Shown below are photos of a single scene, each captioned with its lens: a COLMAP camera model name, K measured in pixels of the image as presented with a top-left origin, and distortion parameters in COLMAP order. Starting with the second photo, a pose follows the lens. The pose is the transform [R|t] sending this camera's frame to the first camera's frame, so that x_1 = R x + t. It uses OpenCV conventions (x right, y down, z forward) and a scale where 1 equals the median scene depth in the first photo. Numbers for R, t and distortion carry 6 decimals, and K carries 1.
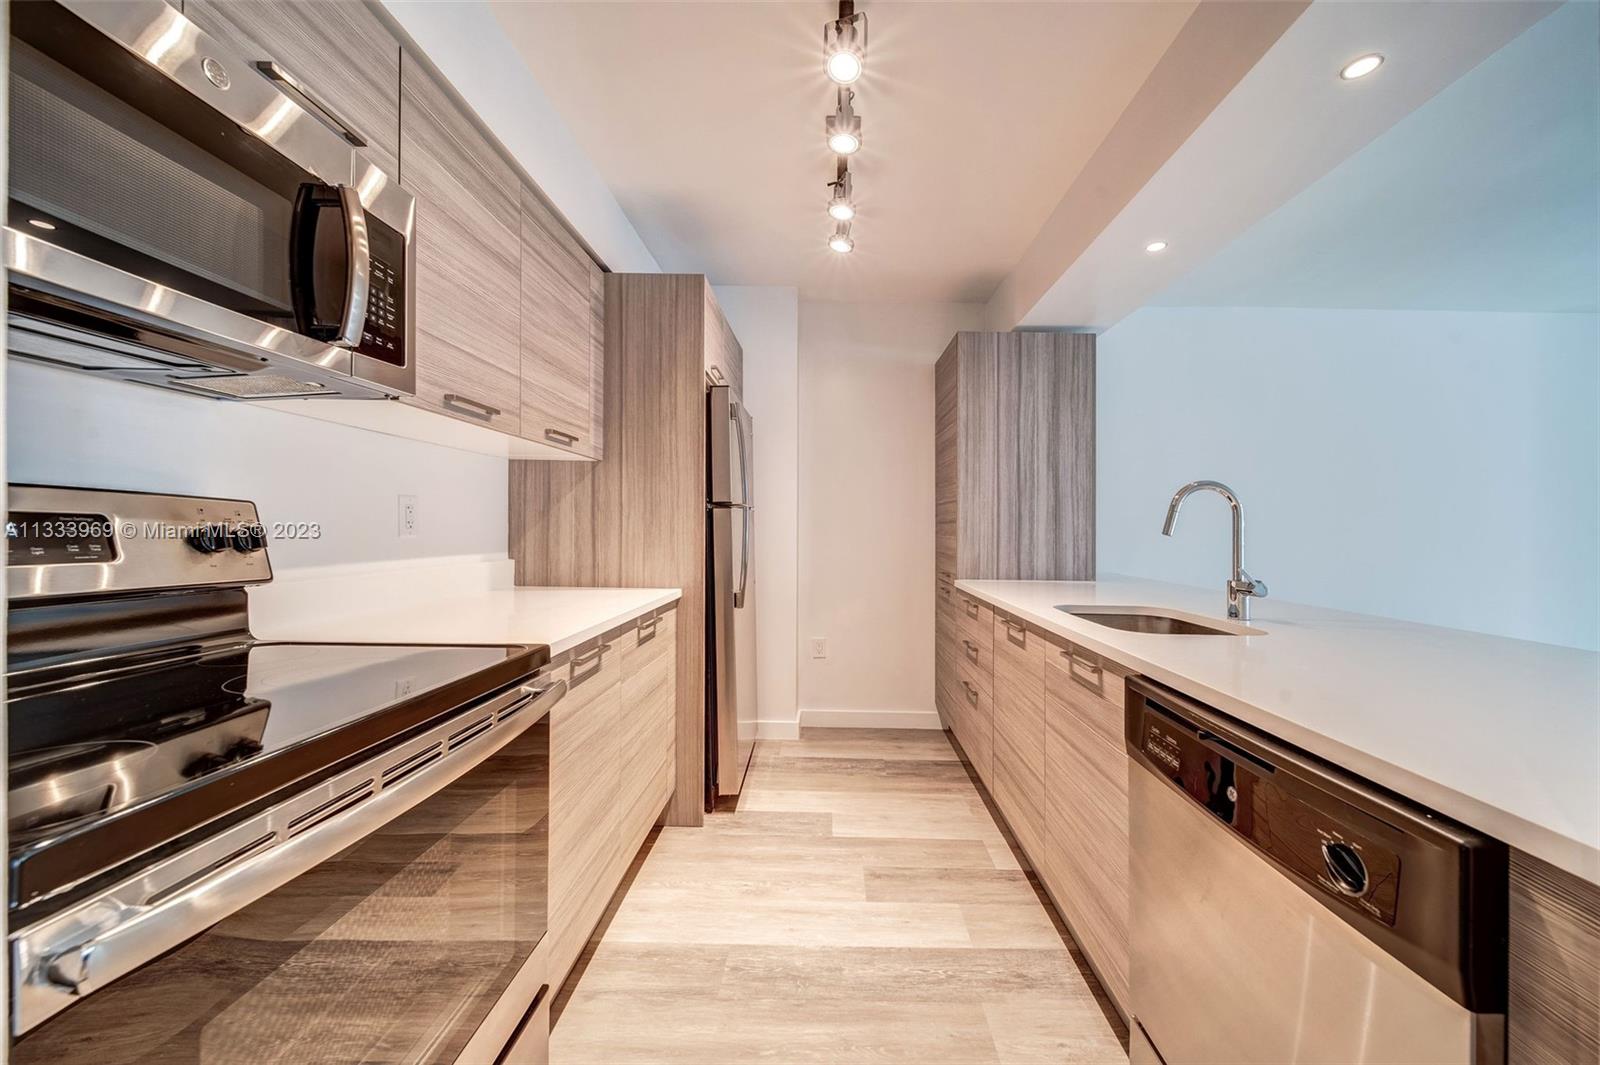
lens RADIAL K [[569.3, 0, 831.1], [0, 569.3, 521.6], [0, 0, 1]] dist [0.005549, -0.001288]
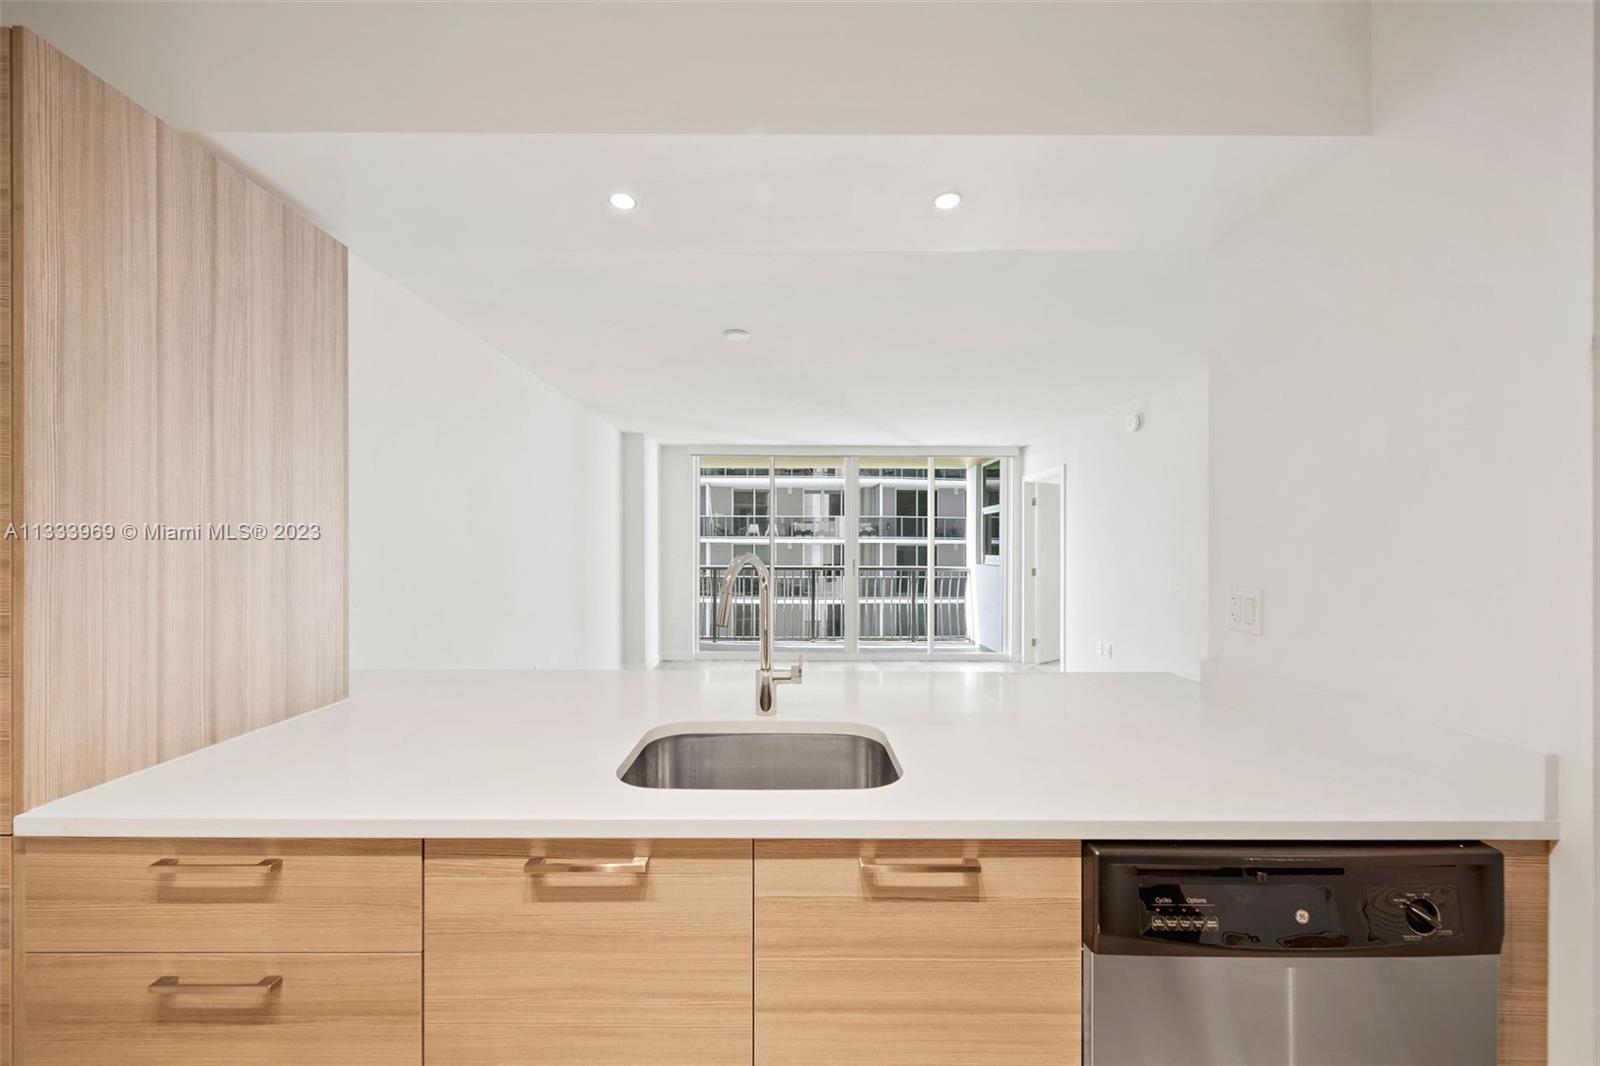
lens RADIAL K [[569.3, 0, 798.8], [0, 569.3, 546.0], [0, 0, 1]] dist [0.005549, -0.001288]
pose [[-0.002505, -0.009249, 0.999954, -0.140402], [-0.015519, 0.999837, 0.009209, -0.081816], [-0.999876, -0.015496, -0.002648, 0.840344]]
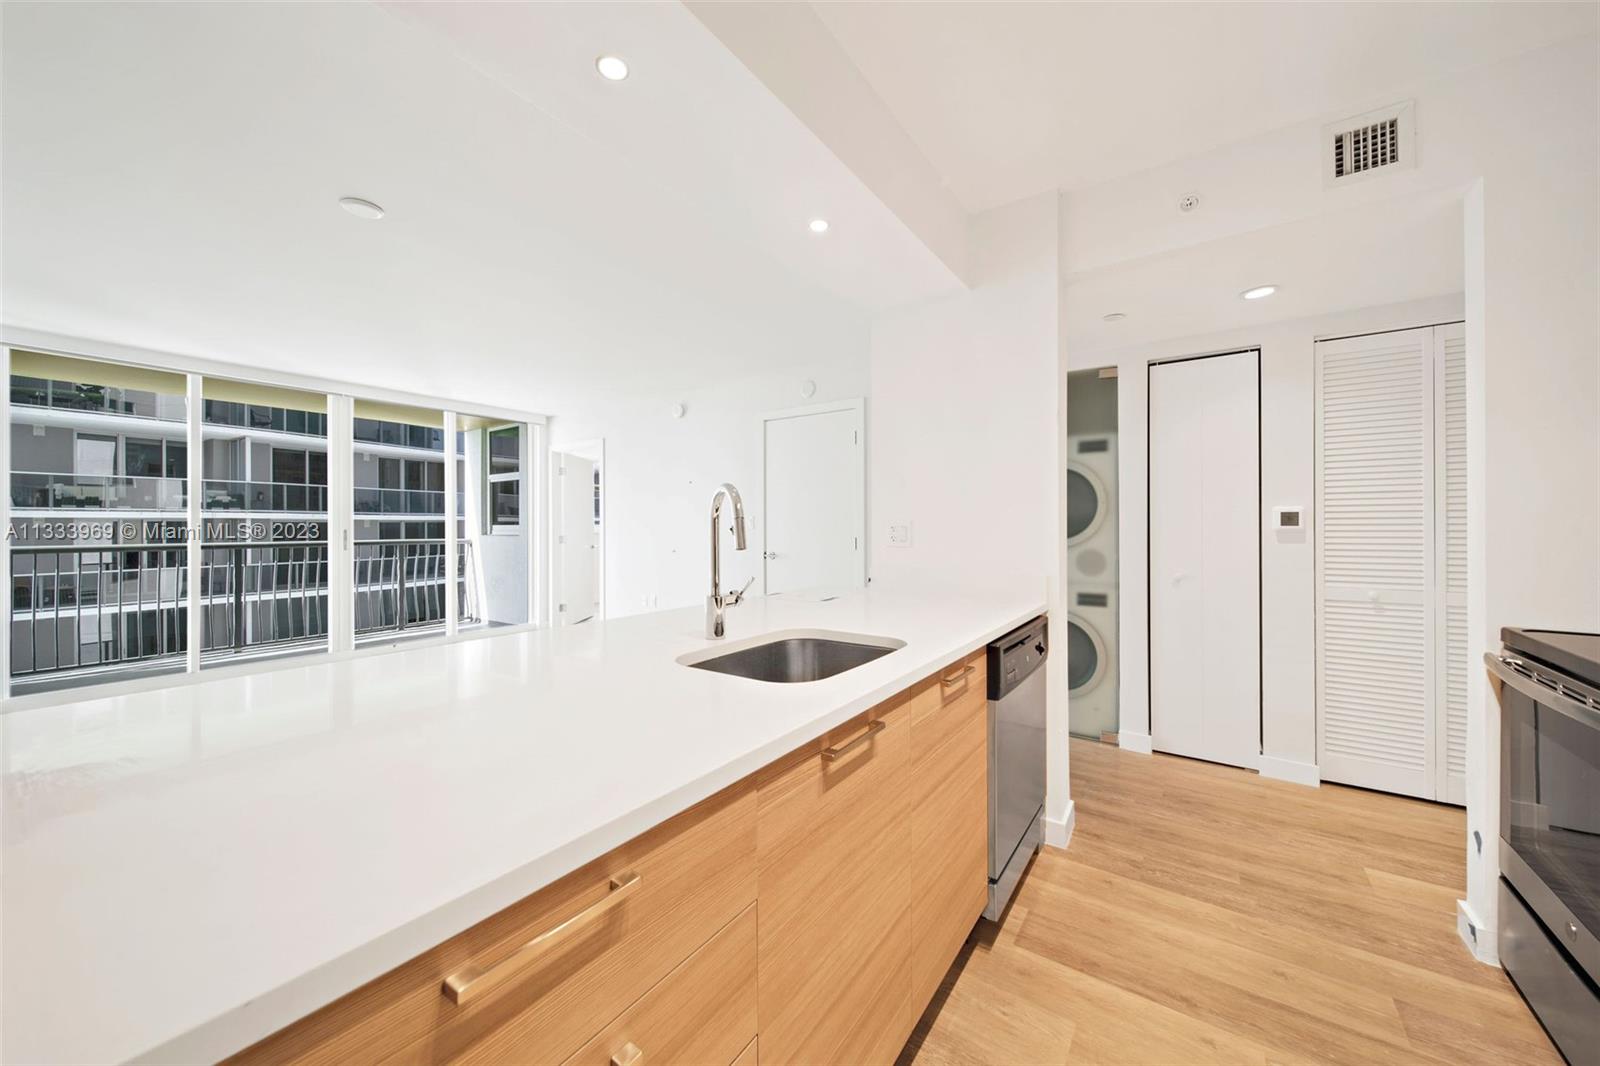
lens RADIAL K [[569.3, 0, 795.5], [0, 569.3, 520.6], [0, 0, 1]] dist [0.005549, -0.001288]
pose [[-0.809834, -0.003346, 0.586649, 0.062053], [-0.011556, 0.999881, -0.010250, -0.009480], [-0.586545, -0.015080, -0.809776, 1.465650]]
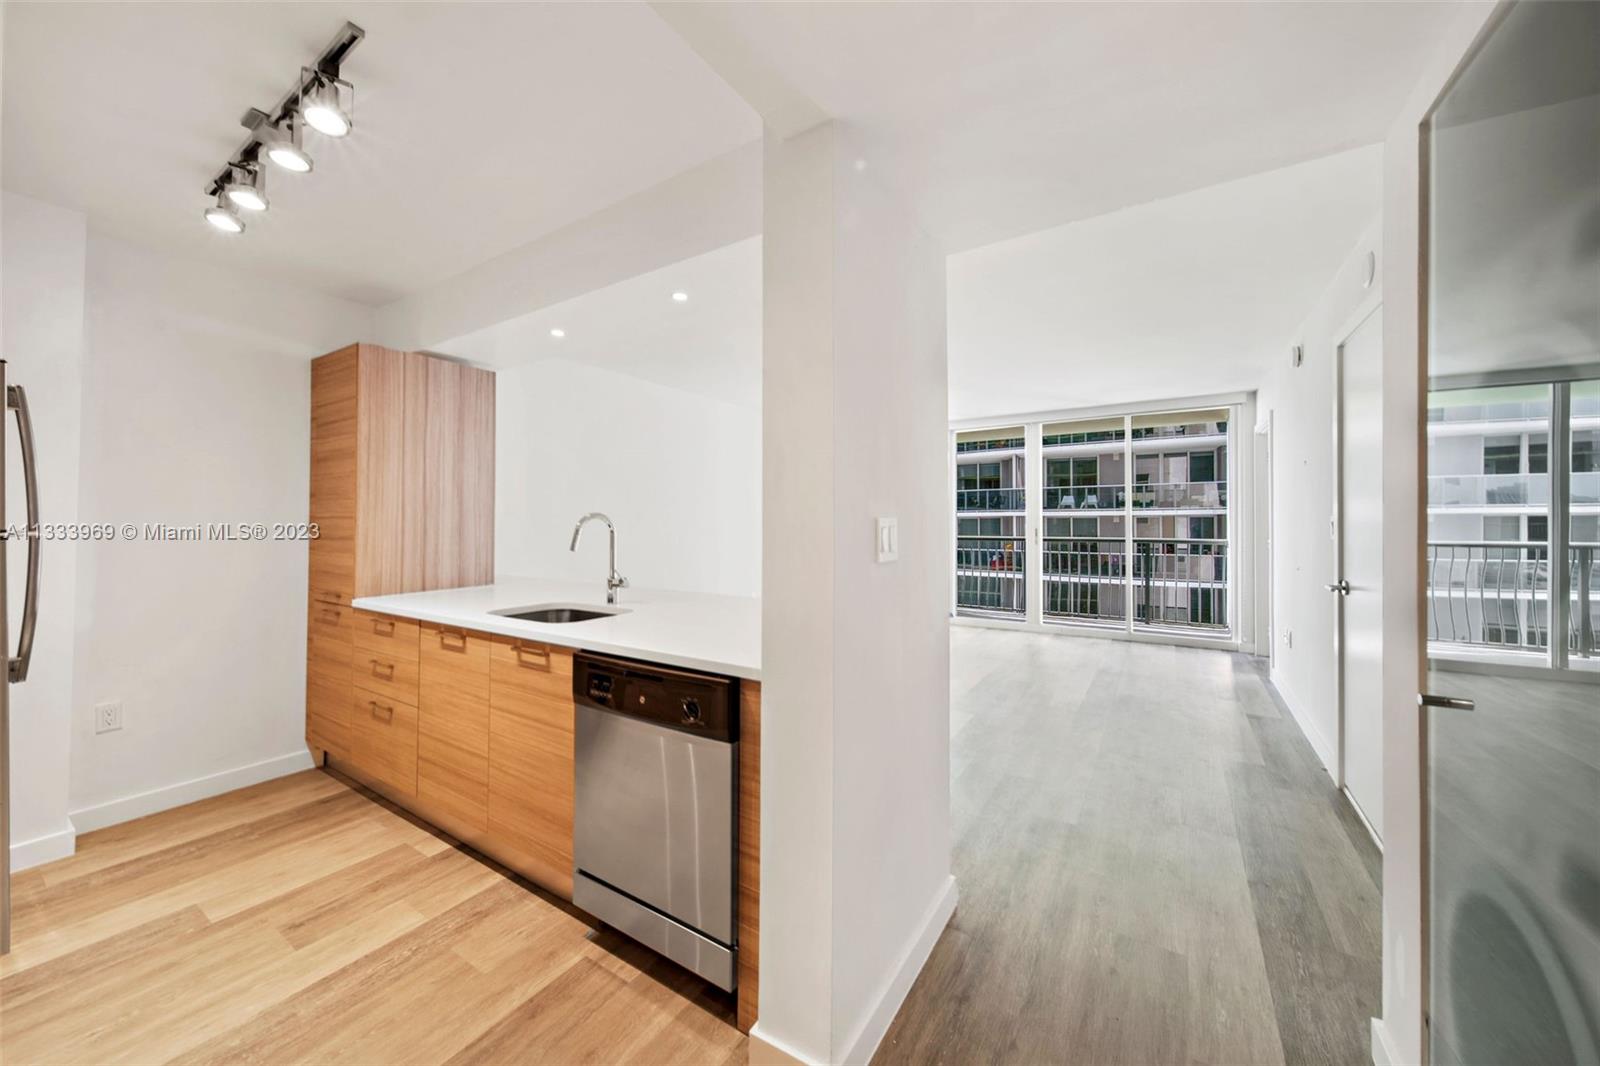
lens RADIAL K [[569.3, 0, 793.8], [0, 569.3, 503.3], [0, 0, 1]] dist [0.005549, -0.001288]
pose [[0.535100, 0.015637, 0.844644, -0.288060], [-0.004828, 0.999869, -0.015452, -0.069177], [-0.844775, 0.004190, 0.535105, -0.204567]]
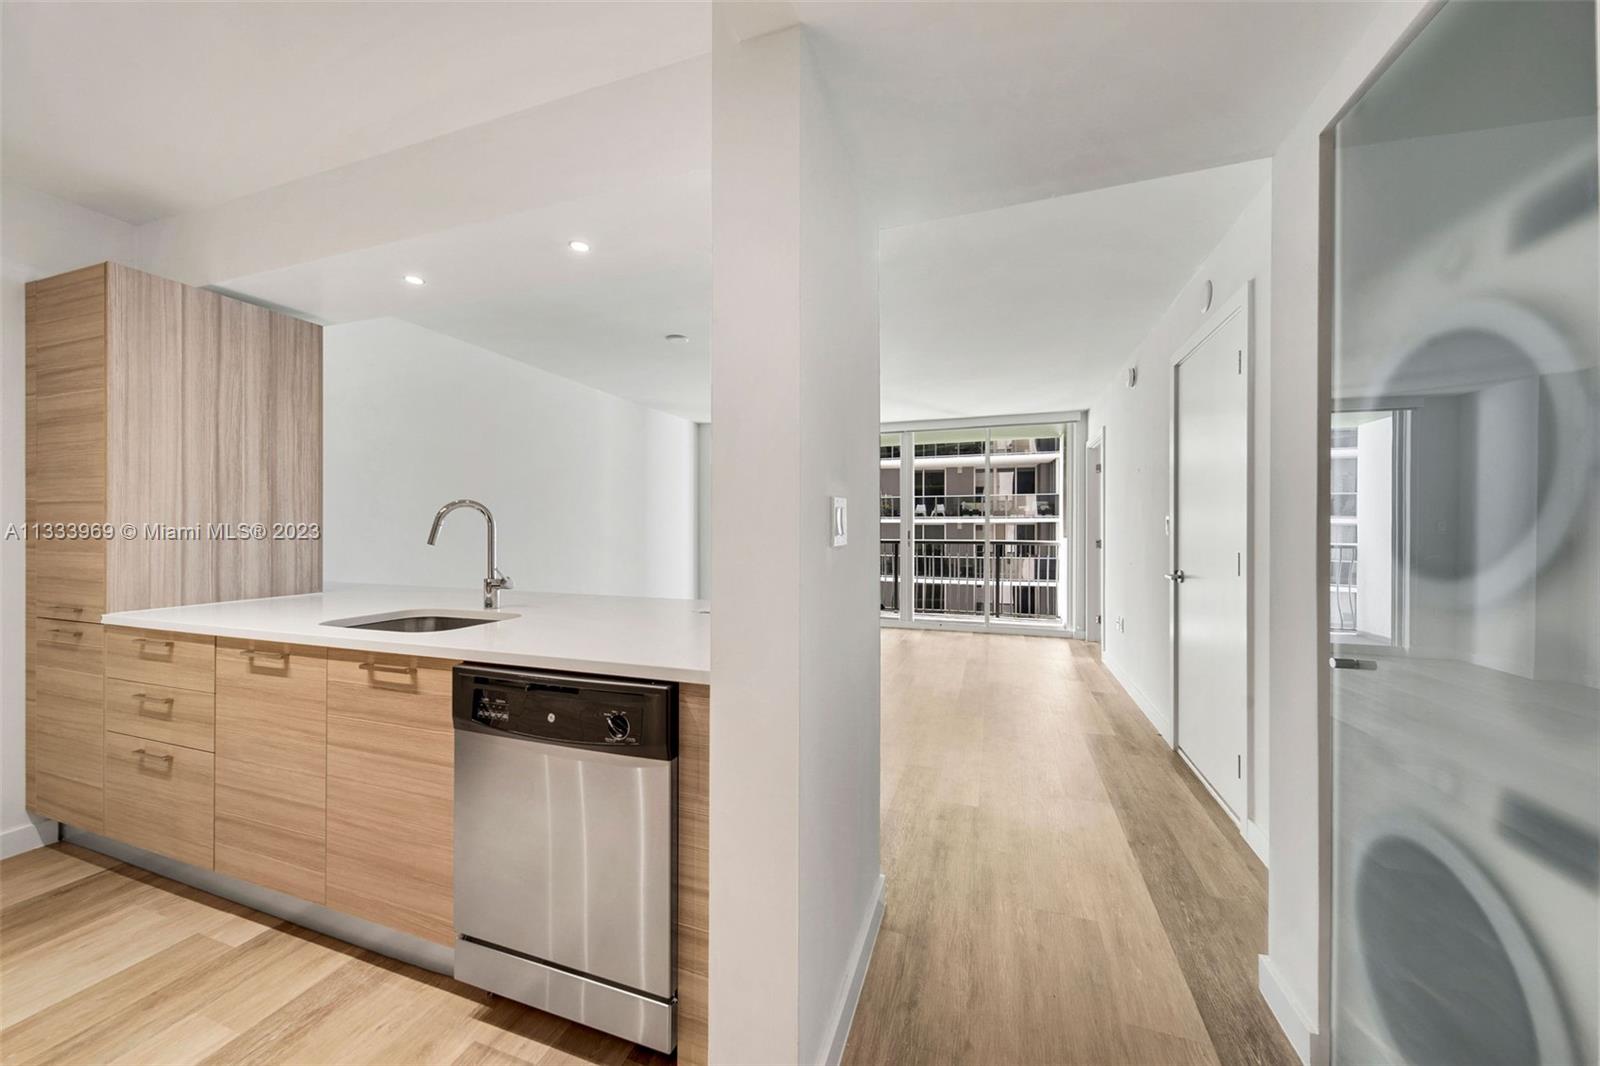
lens RADIAL K [[569.3, 0, 796.2], [0, 569.3, 523.5], [0, 0, 1]] dist [0.005549, -0.001288]
pose [[0.334718, -0.002152, 0.942316, -0.234121], [-0.006200, 0.999971, 0.004486, -0.026480], [-0.942298, -0.007344, 0.334695, -0.060778]]
